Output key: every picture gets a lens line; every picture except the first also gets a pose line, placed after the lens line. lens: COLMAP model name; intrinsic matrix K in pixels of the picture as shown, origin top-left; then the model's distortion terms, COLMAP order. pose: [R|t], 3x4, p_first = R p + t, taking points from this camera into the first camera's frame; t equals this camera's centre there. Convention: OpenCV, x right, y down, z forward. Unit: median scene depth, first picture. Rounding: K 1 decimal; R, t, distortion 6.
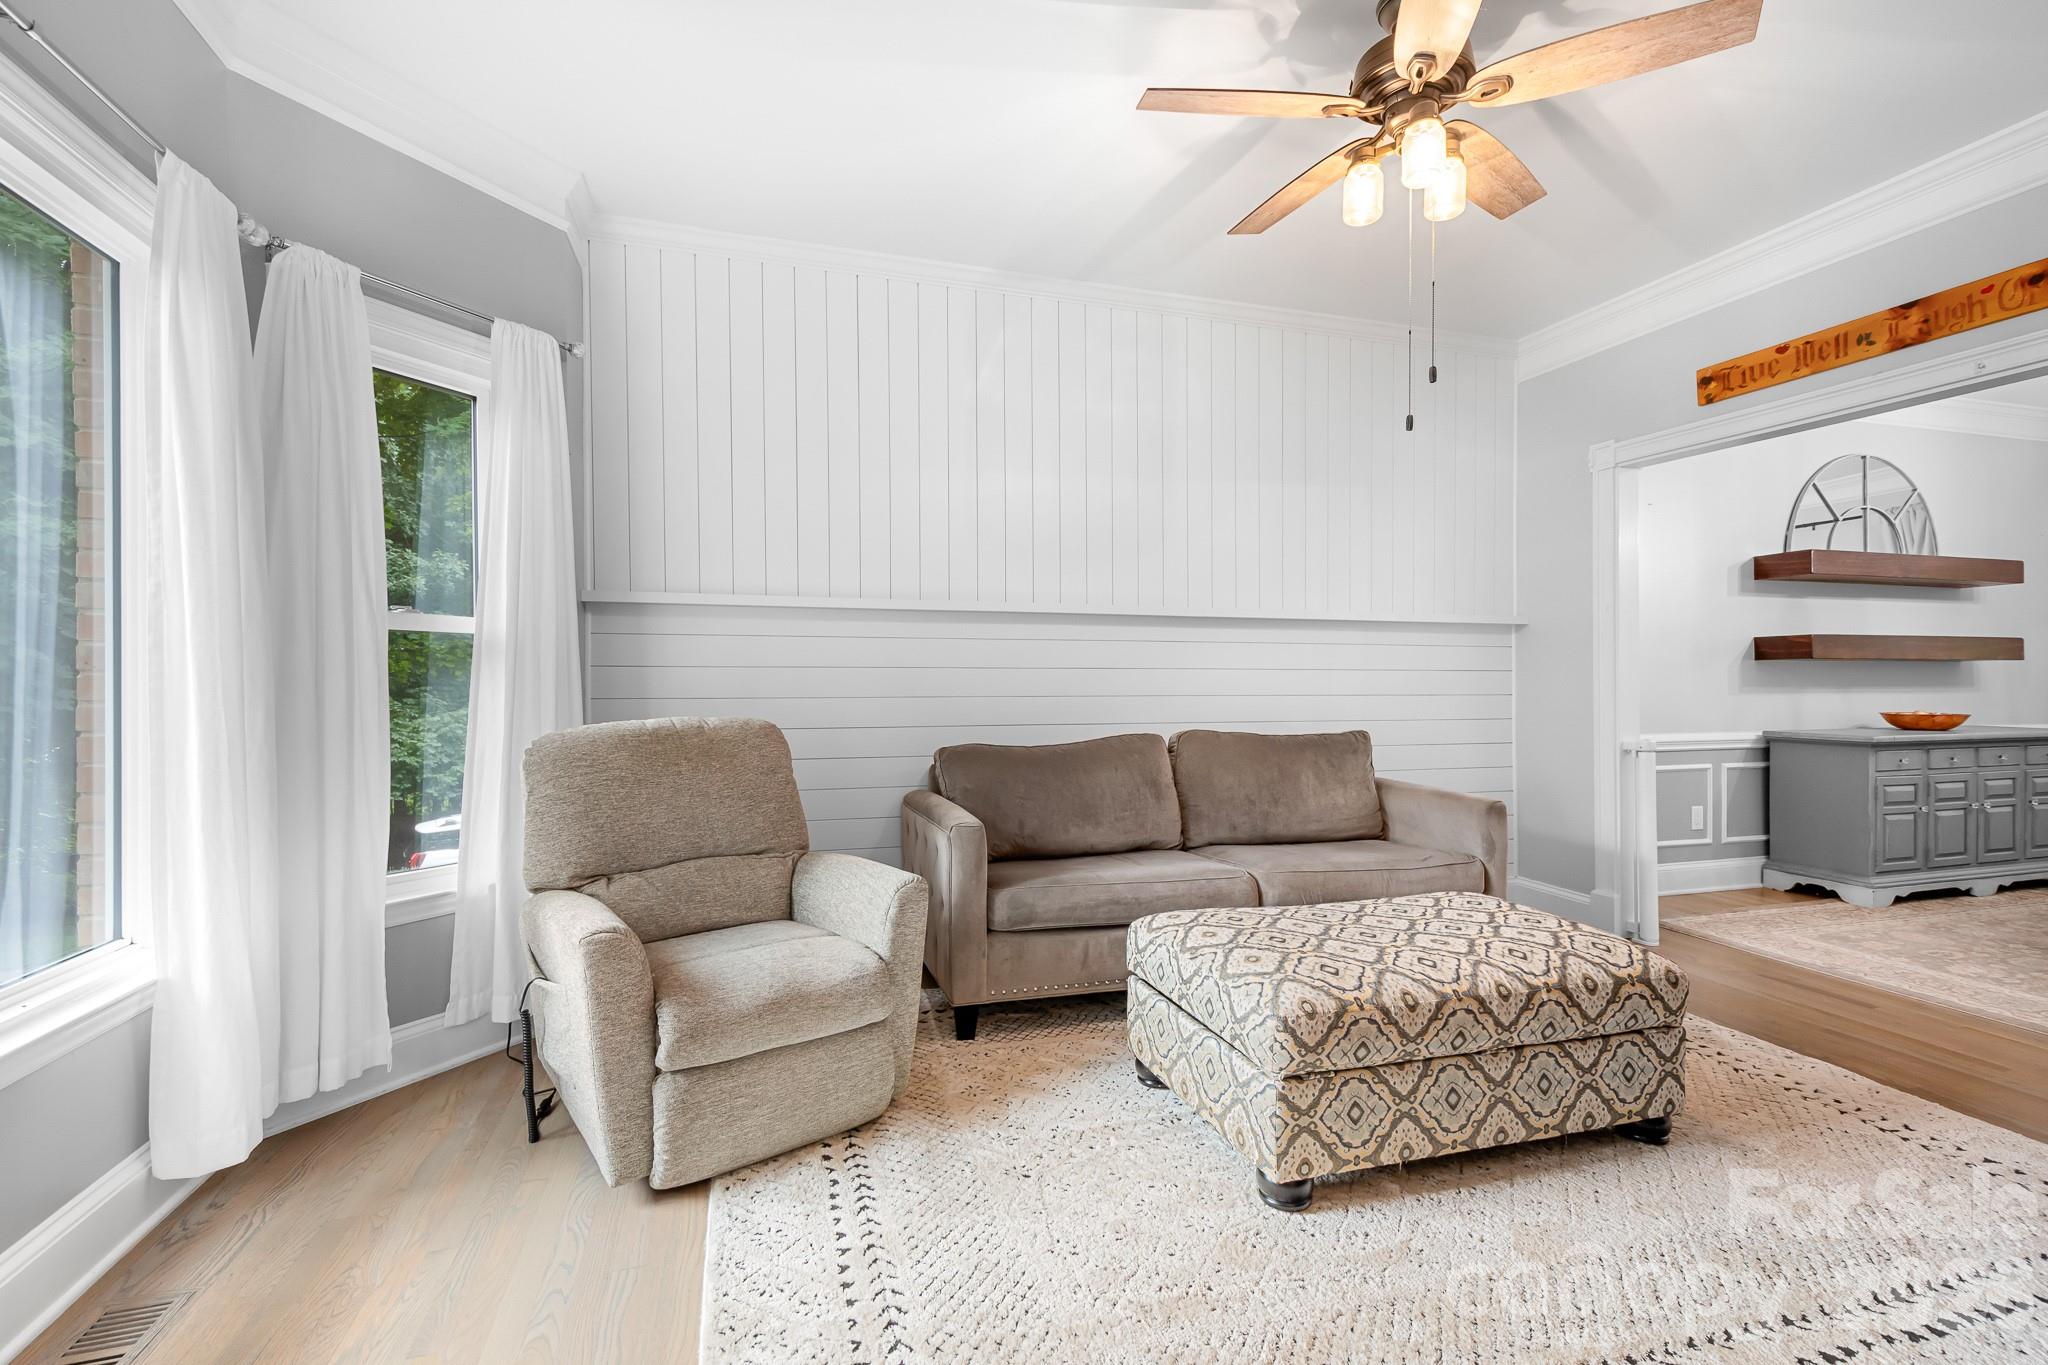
lens RADIAL K [[905.9, 0, 1027.4], [0, 905.9, 694.6], [0, 0, 1]] dist [0.004277, -0.000504]
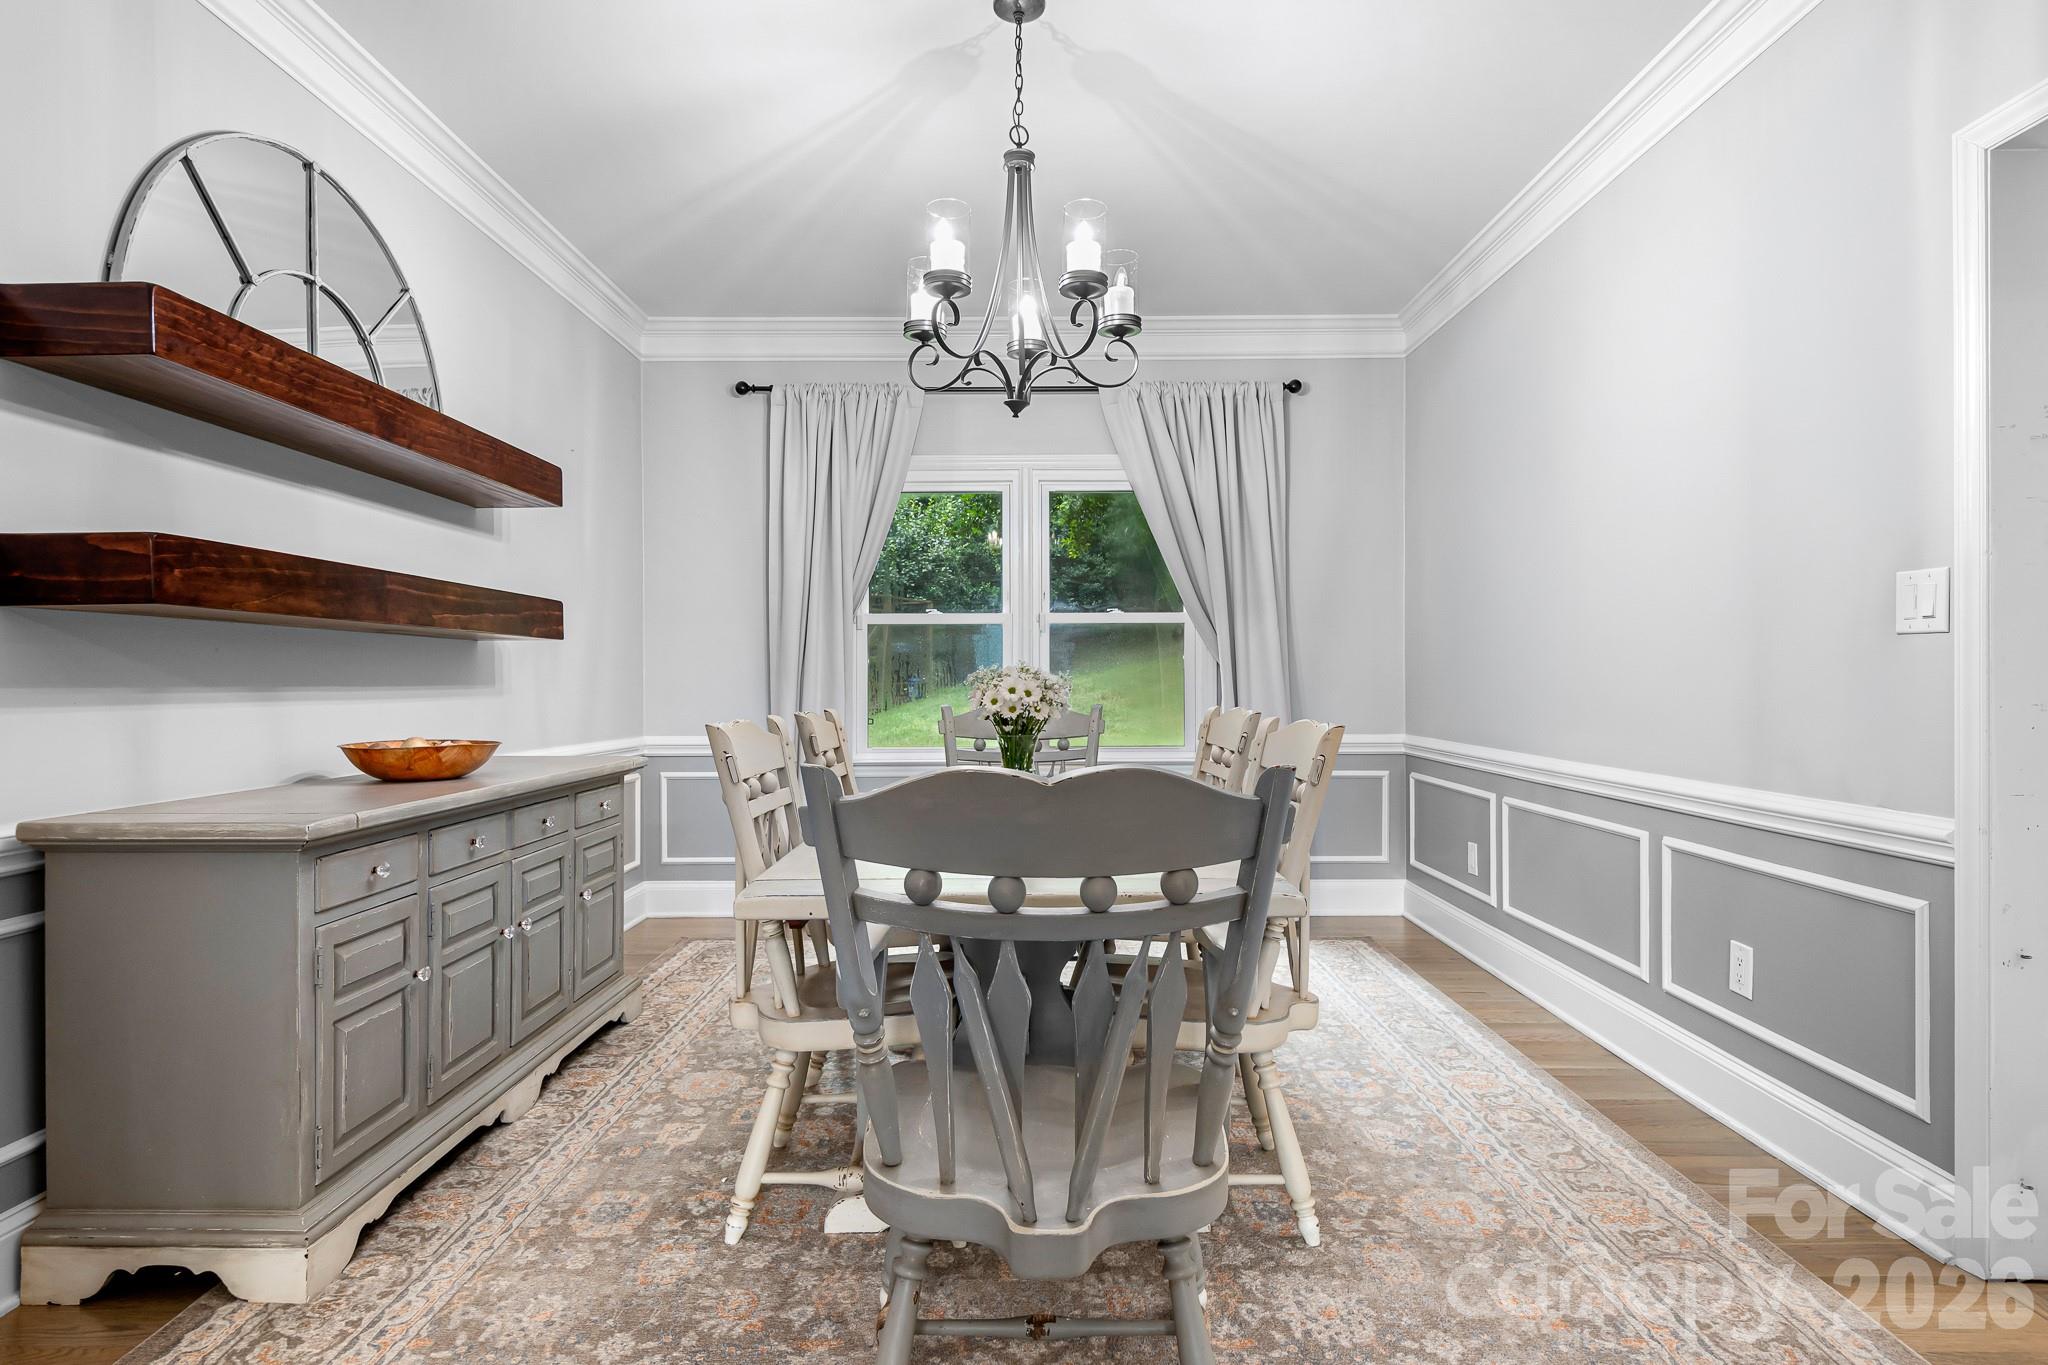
lens RADIAL K [[1165.1, 0, 1028.9], [0, 1165.1, 688.1], [0, 0, 1]] dist [0.017610, -0.001592]
pose [[0.316162, -0.003533, 0.948699, 0.536965], [0.006538, 0.999977, 0.001545, -0.006326], [-0.948683, 0.005714, 0.316178, 0.536901]]
